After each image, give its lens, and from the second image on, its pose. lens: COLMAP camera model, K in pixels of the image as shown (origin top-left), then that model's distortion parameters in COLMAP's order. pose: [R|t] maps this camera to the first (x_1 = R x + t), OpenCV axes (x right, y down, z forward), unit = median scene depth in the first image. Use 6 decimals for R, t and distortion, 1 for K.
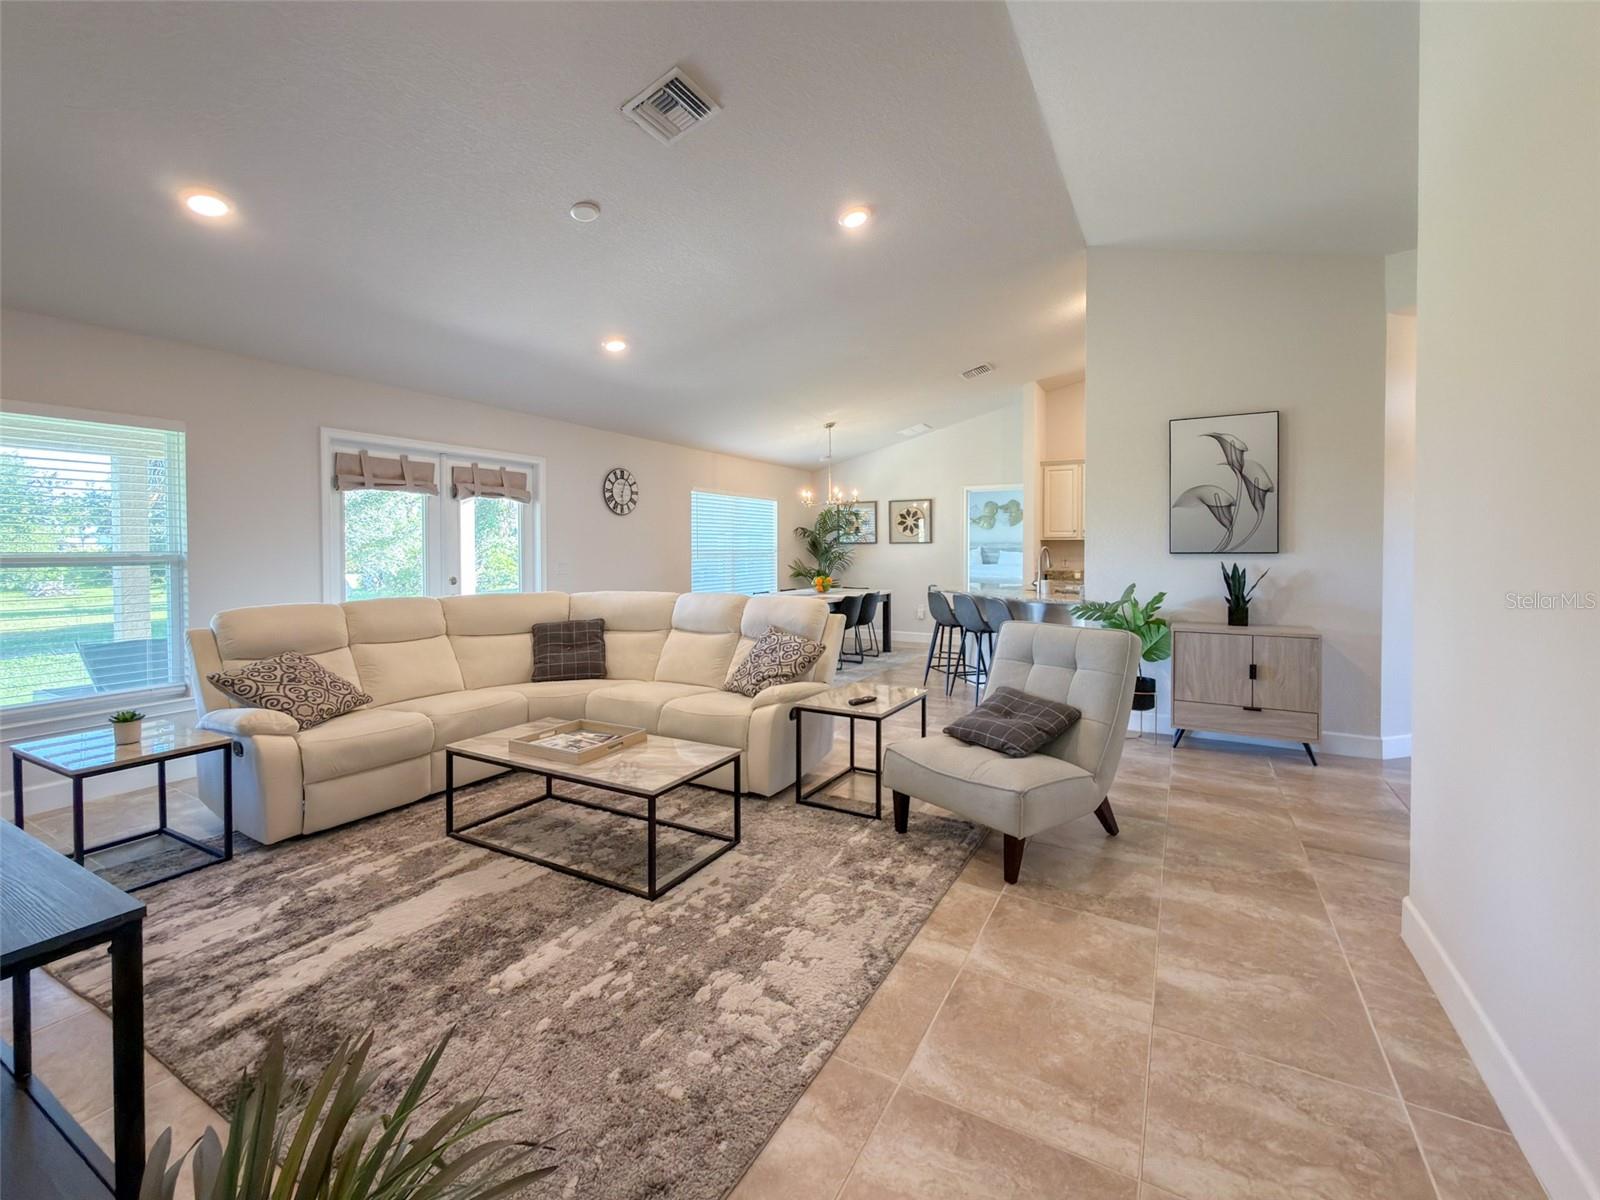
lens RADIAL K [[679.3, 0, 804.0], [0, 679.3, 567.3], [0, 0, 1]] dist [-0.000608, -0.000161]
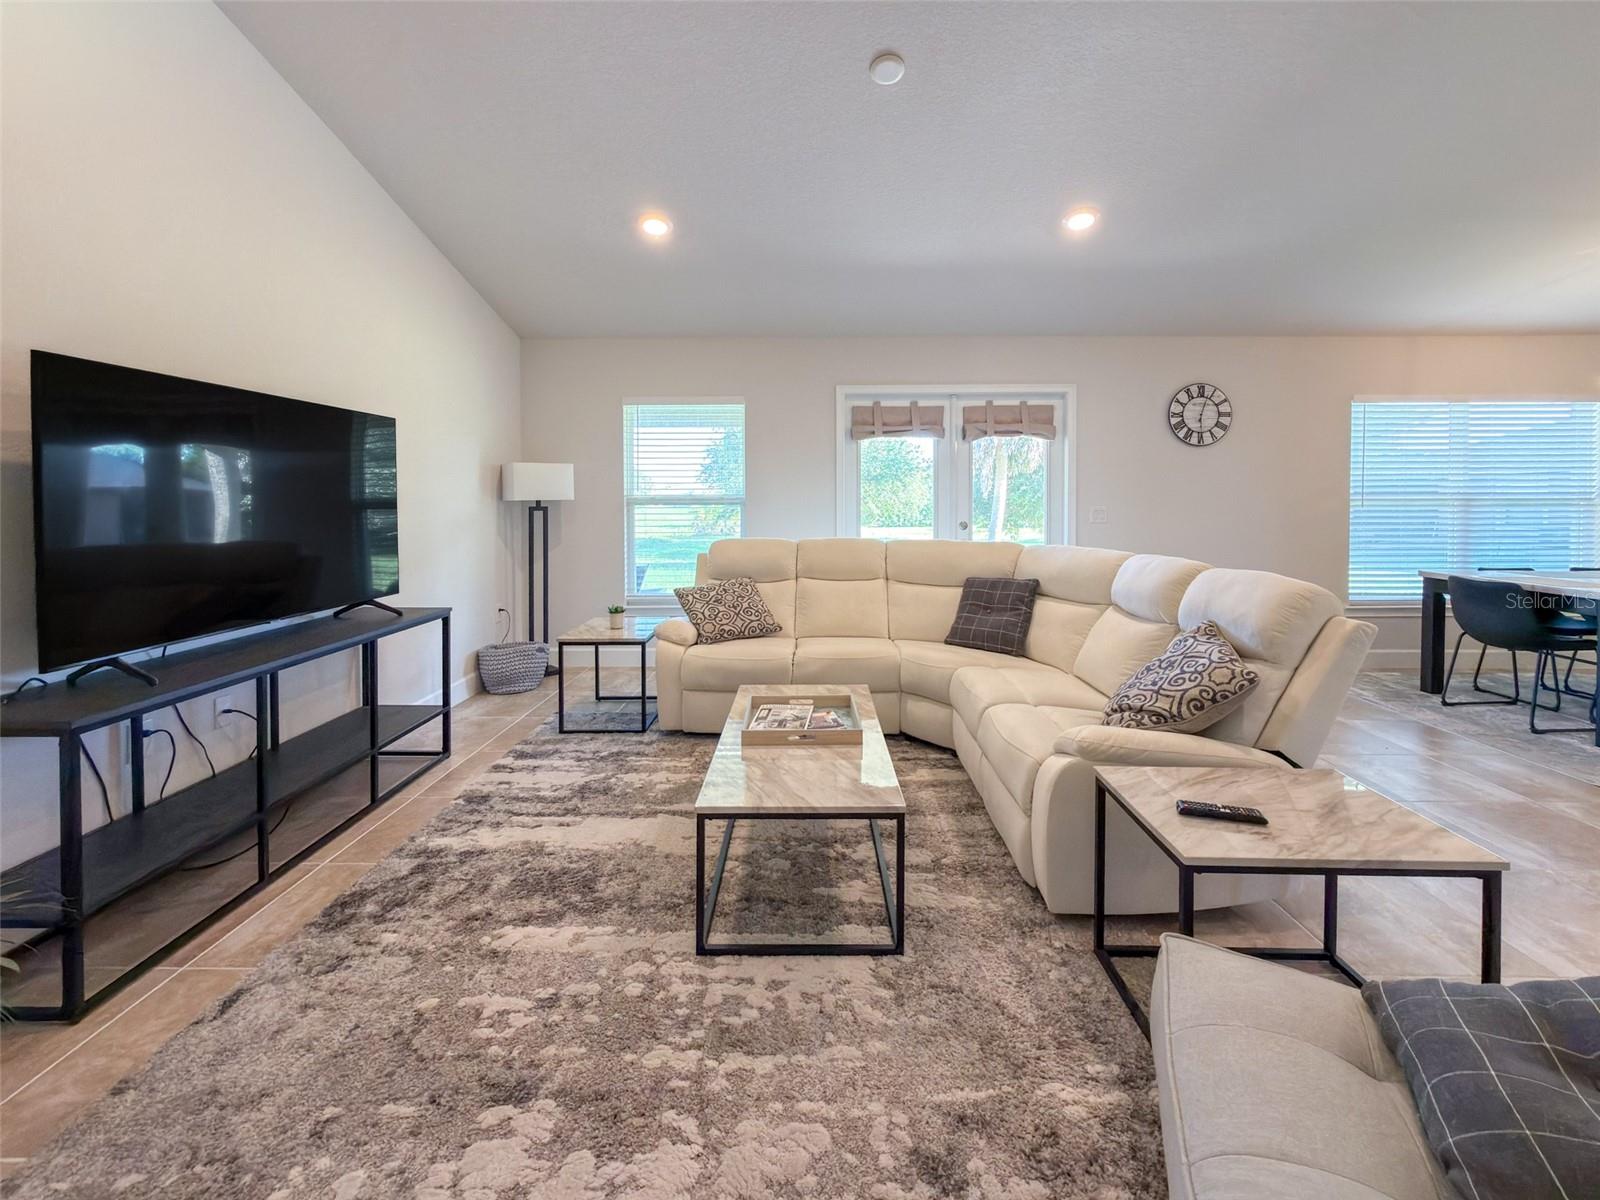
lens RADIAL K [[678.4, 0, 811.2], [0, 678.4, 514.3], [0, 0, 1]] dist [0.000778, -0.000145]
pose [[0.480249, 0.019183, -0.876922, 0.333257], [-0.022154, 0.999707, 0.009736, -0.001018], [0.876852, 0.014752, 0.480534, 0.516414]]
